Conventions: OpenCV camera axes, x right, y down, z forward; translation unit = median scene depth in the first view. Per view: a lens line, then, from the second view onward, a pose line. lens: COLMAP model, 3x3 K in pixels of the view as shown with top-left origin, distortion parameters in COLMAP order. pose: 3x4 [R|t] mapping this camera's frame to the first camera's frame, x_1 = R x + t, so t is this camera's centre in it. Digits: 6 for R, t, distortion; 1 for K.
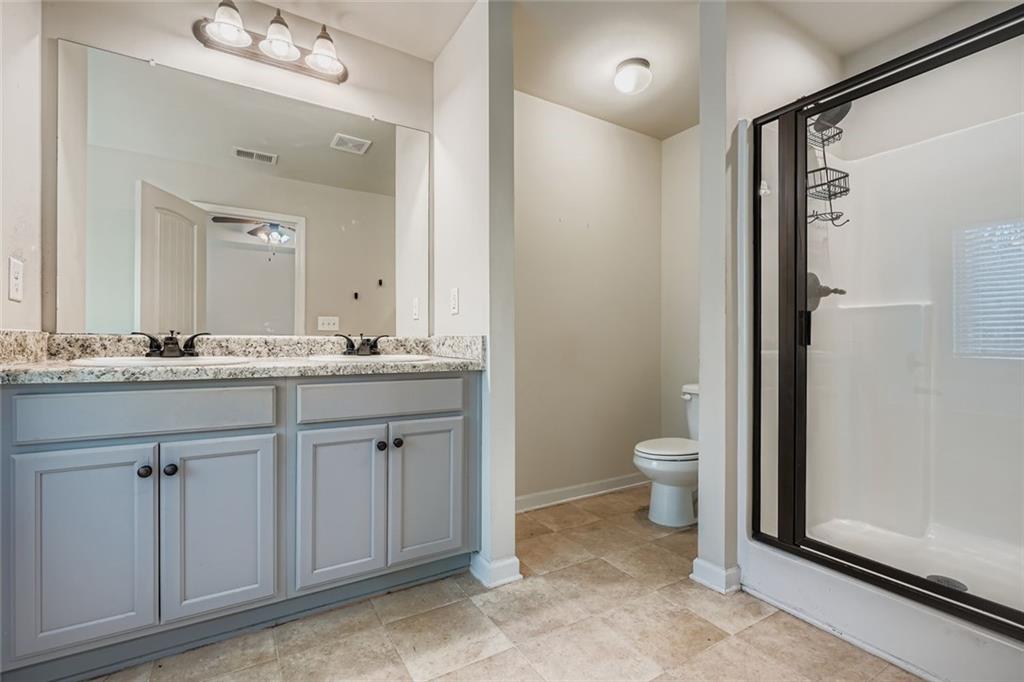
lens RADIAL K [[459.9, 0, 507.0], [0, 459.9, 346.5], [0, 0, 1]] dist [-0.005897, 0.000331]
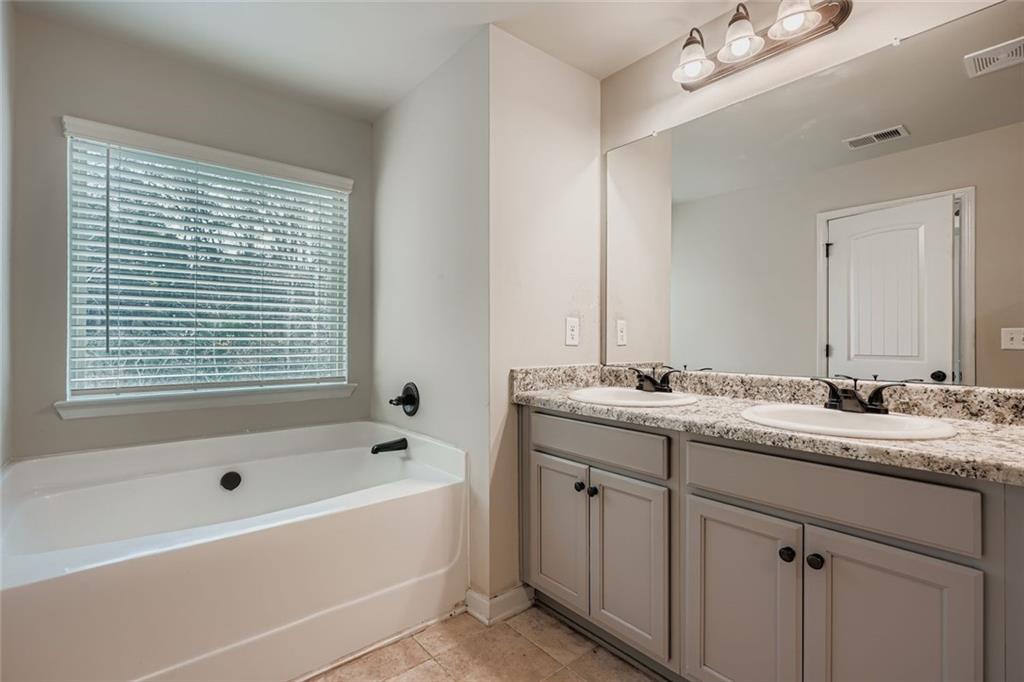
lens RADIAL K [[461.8, 0, 512.0], [0, 461.8, 341.0], [0, 0, 1]] dist [-0.003160, 0.000295]
pose [[0.161442, -0.000728, -0.986882, 0.334003], [-0.009704, 0.999950, -0.002325, -0.094557], [0.986834, 0.009952, 0.161427, 0.482962]]
